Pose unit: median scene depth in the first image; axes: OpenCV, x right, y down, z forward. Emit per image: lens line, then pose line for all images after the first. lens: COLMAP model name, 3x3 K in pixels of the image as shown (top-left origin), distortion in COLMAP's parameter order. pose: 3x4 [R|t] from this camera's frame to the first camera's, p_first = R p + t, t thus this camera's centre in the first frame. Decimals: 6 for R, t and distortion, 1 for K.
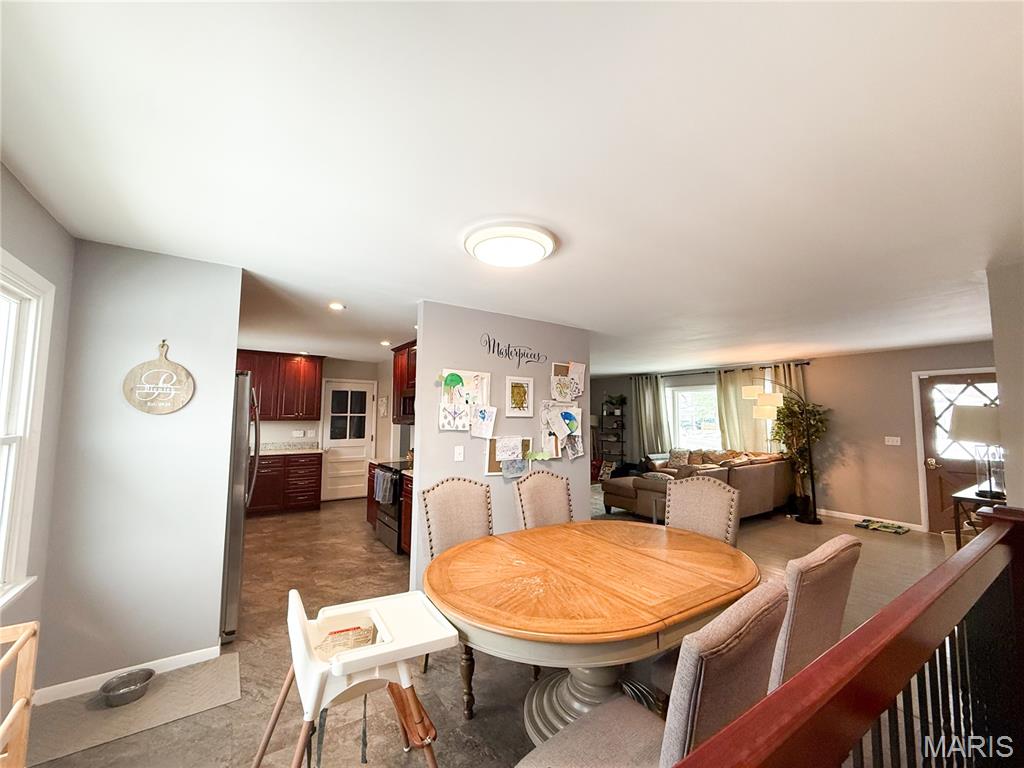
lens RADIAL K [[406.1, 0, 510.1], [0, 406.1, 386.6], [0, 0, 1]] dist [-0.000991, -0.000027]
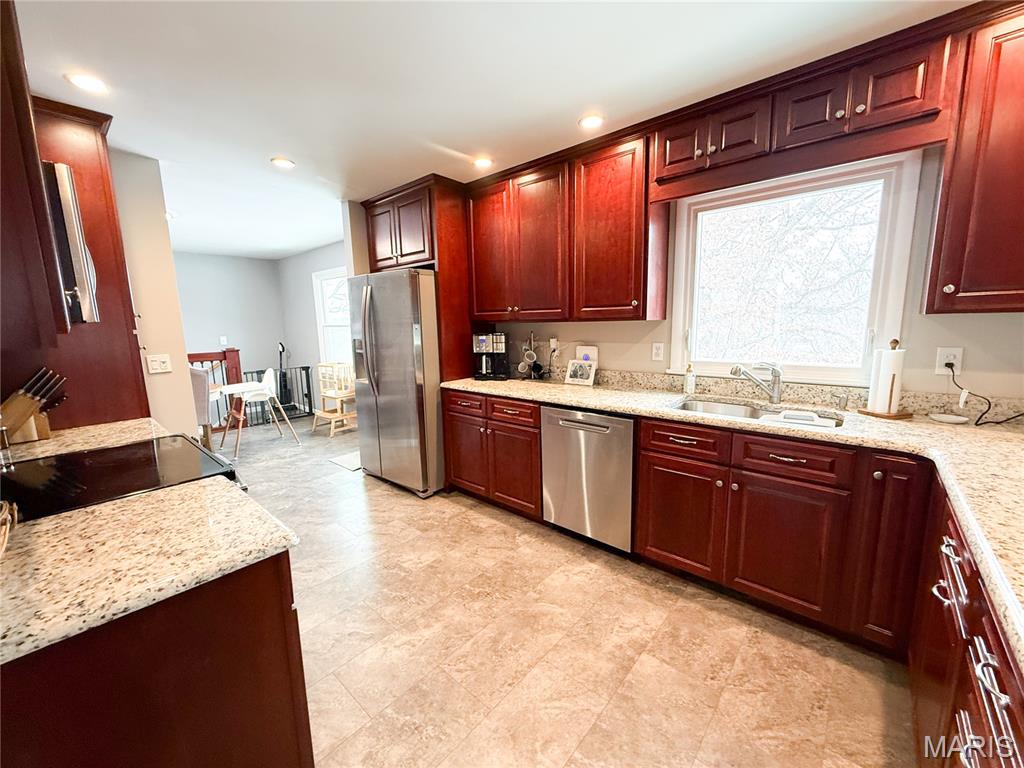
lens RADIAL K [[406.1, 0, 511.4], [0, 406.1, 385.1], [0, 0, 1]] dist [-0.000991, -0.000027]
pose [[-0.967004, 0.051409, -0.249519, -0.317948], [0.031667, 0.996088, 0.082501, 0.079913], [0.252784, 0.071877, -0.964849, 0.943980]]
